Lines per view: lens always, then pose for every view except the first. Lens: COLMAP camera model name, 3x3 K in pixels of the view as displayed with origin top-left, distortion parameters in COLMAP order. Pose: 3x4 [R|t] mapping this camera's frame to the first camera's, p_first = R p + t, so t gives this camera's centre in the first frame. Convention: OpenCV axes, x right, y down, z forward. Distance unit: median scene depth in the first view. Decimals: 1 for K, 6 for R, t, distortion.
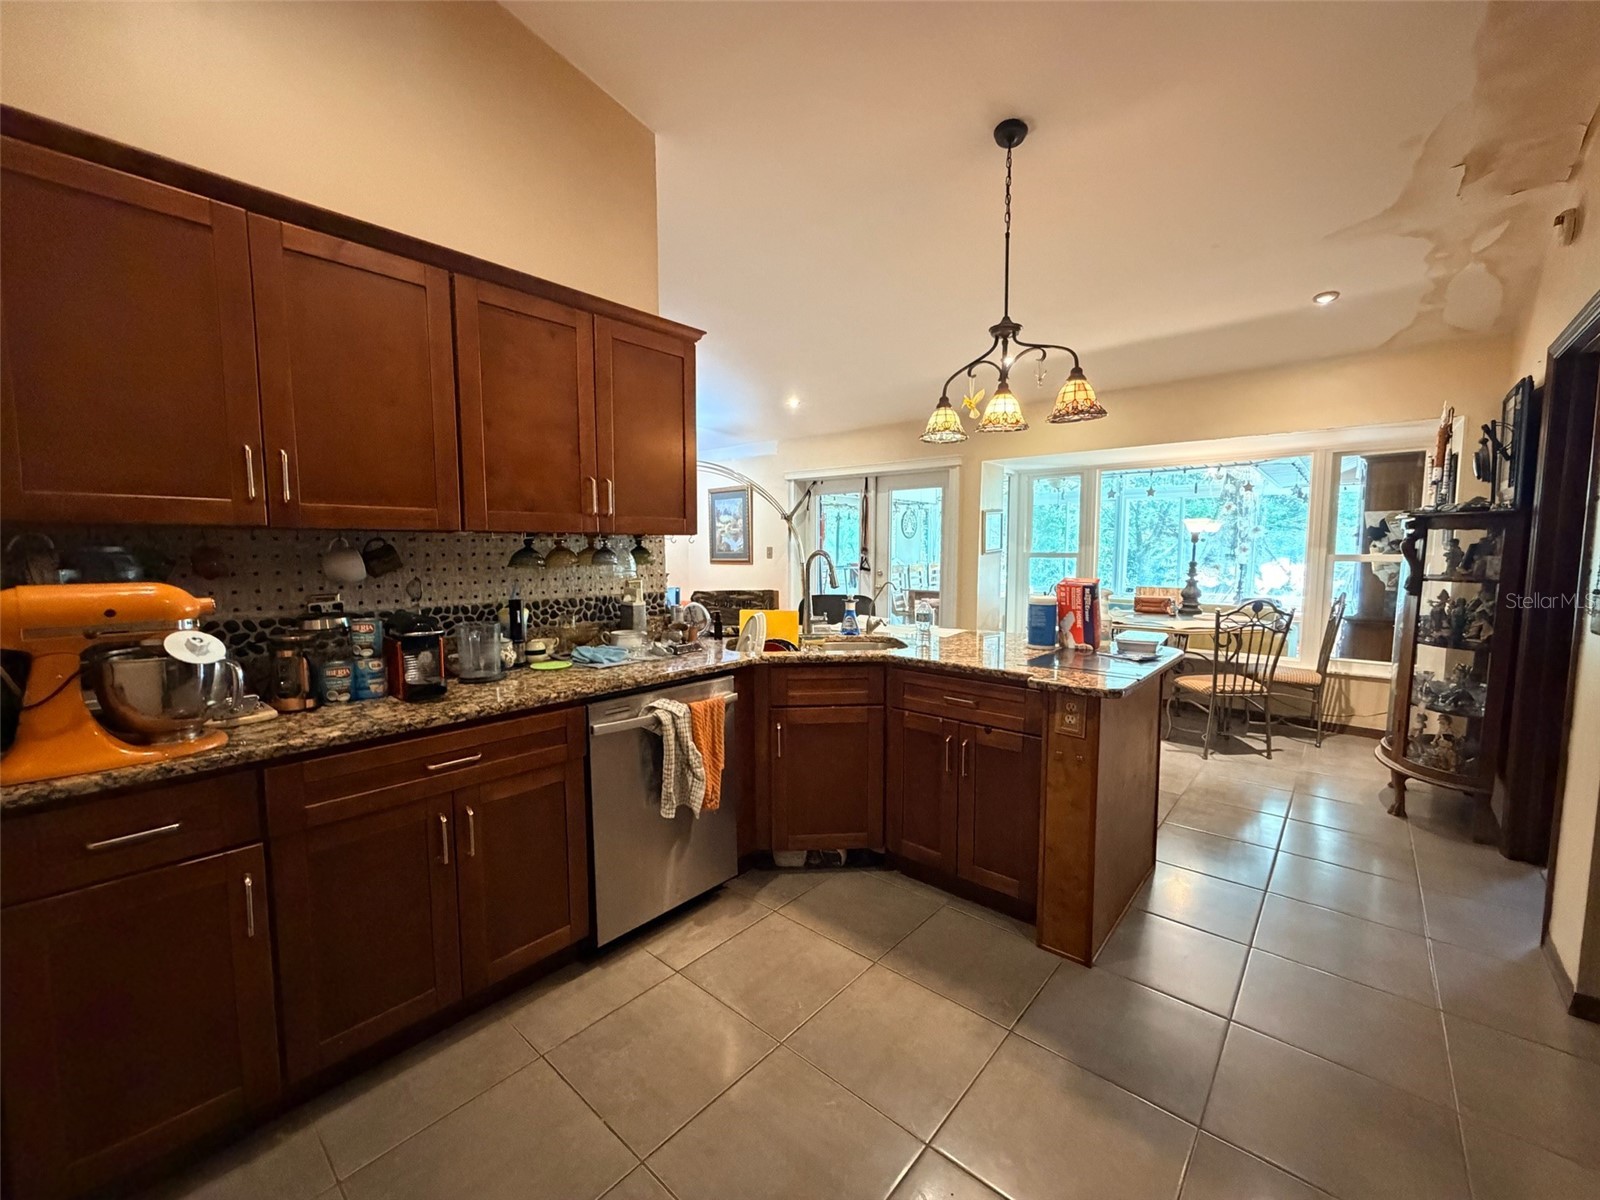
lens RADIAL K [[638.8, 0, 800.6], [0, 638.8, 599.3], [0, 0, 1]] dist [-0.000027, -0.000145]
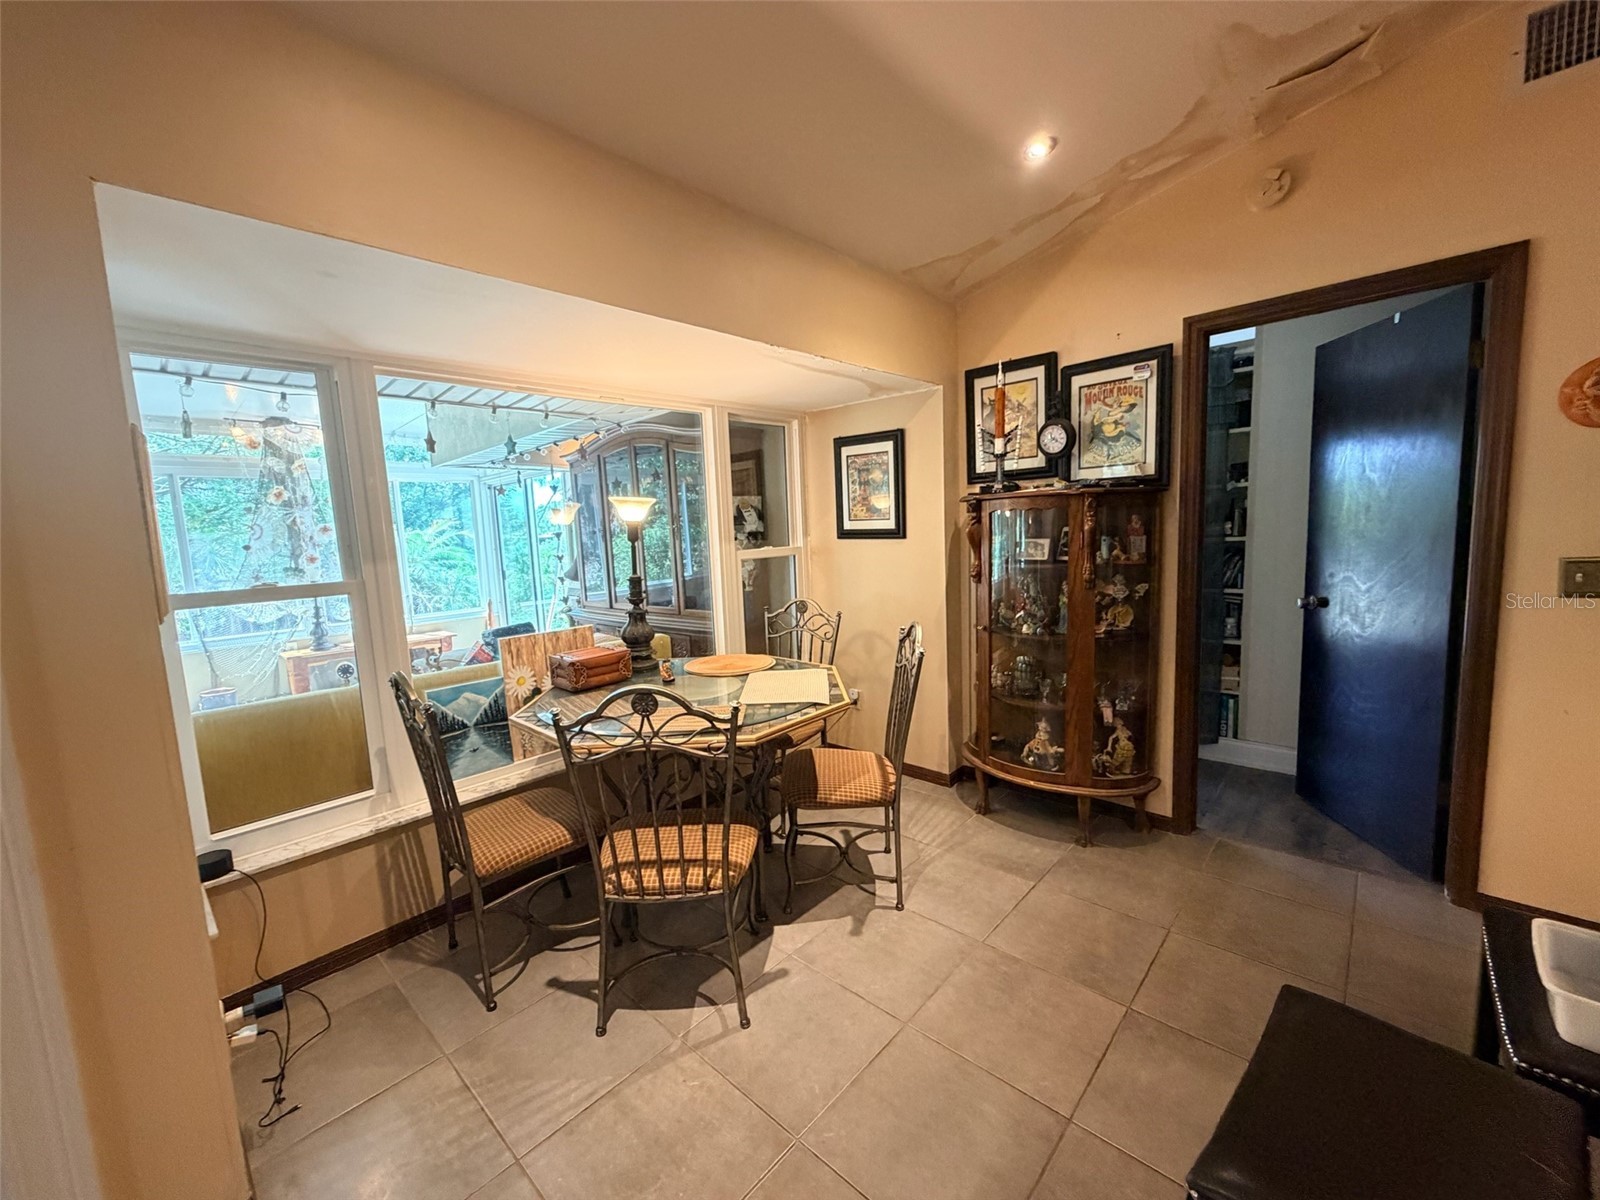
lens RADIAL K [[638.8, 0, 807.4], [0, 638.8, 604.7], [0, 0, 1]] dist [-0.000027, -0.000145]
pose [[0.023387, -0.124251, 0.991975, 0.050708], [0.126613, 0.984625, 0.120346, -0.056685], [-0.991676, 0.122783, 0.038759, 0.575881]]
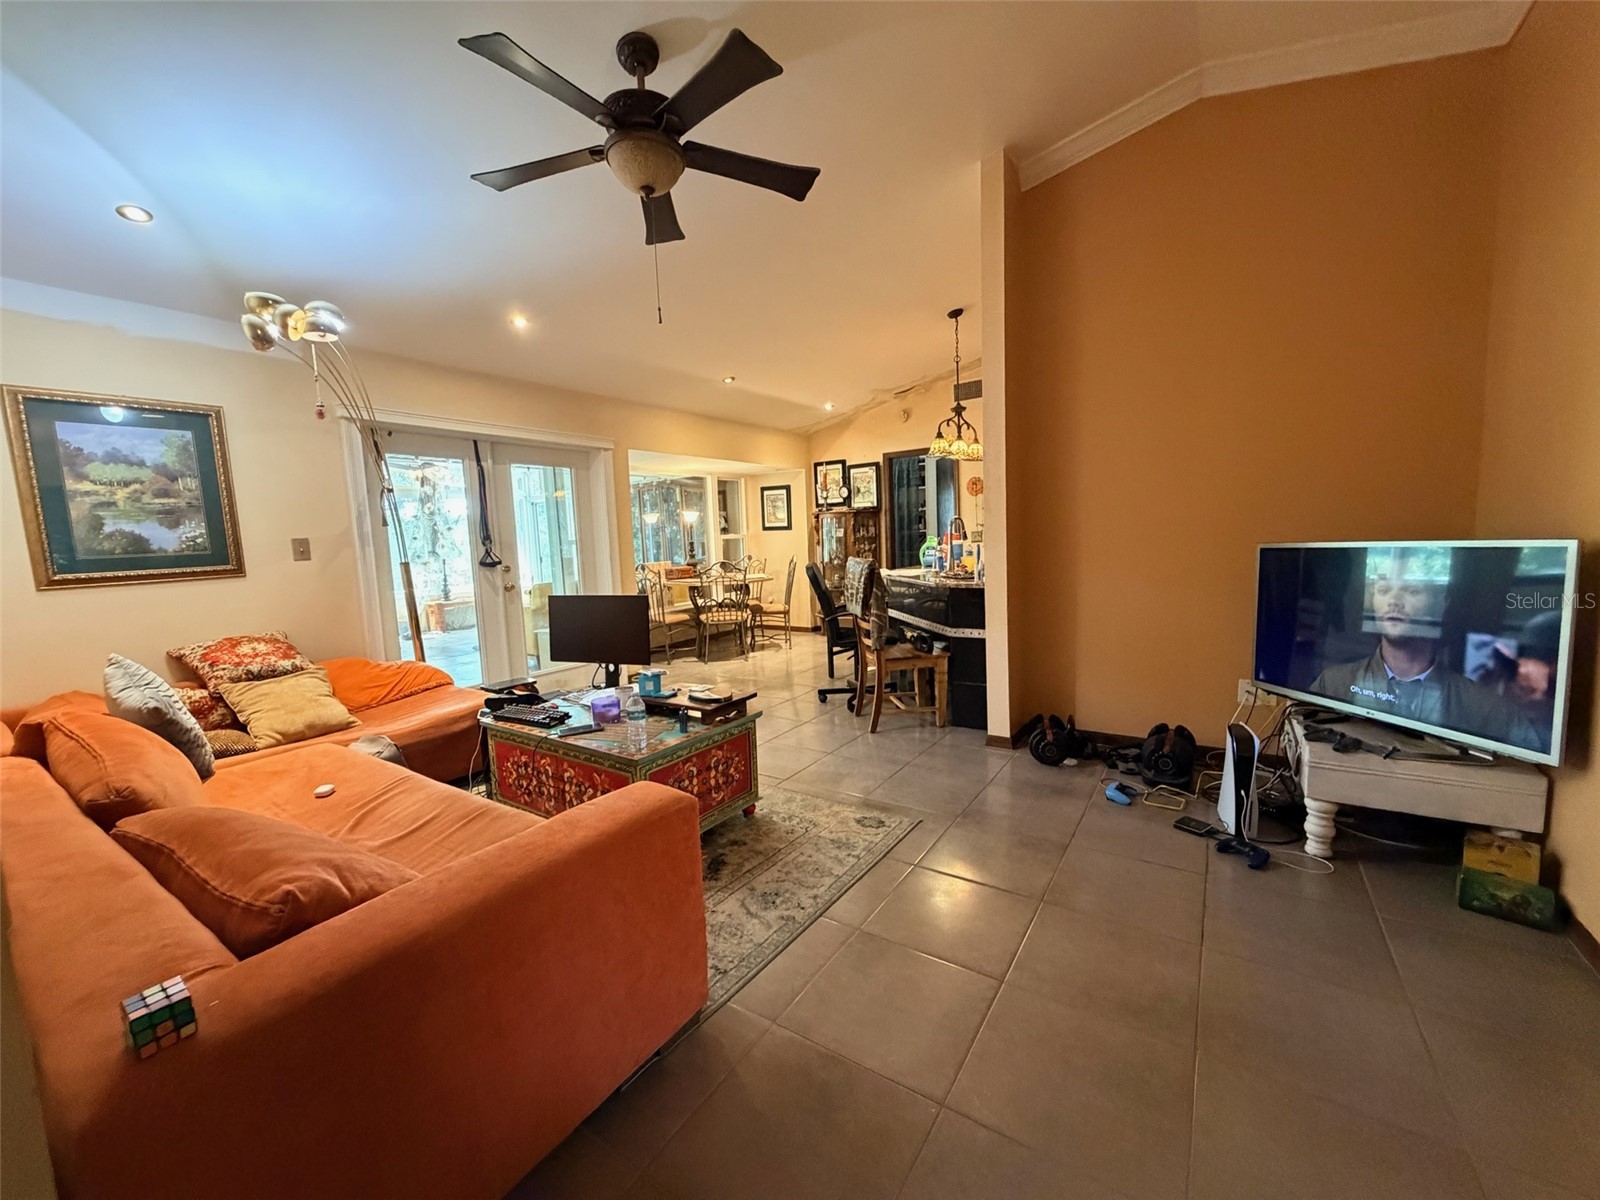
lens RADIAL K [[638.8, 0, 801.4], [0, 638.8, 606.3], [0, 0, 1]] dist [-0.000027, -0.000145]
pose [[-0.126417, -0.103311, 0.986583, -0.599926], [0.121789, 0.985421, 0.118794, -0.038096], [-0.984473, 0.135173, -0.111992, 0.643530]]
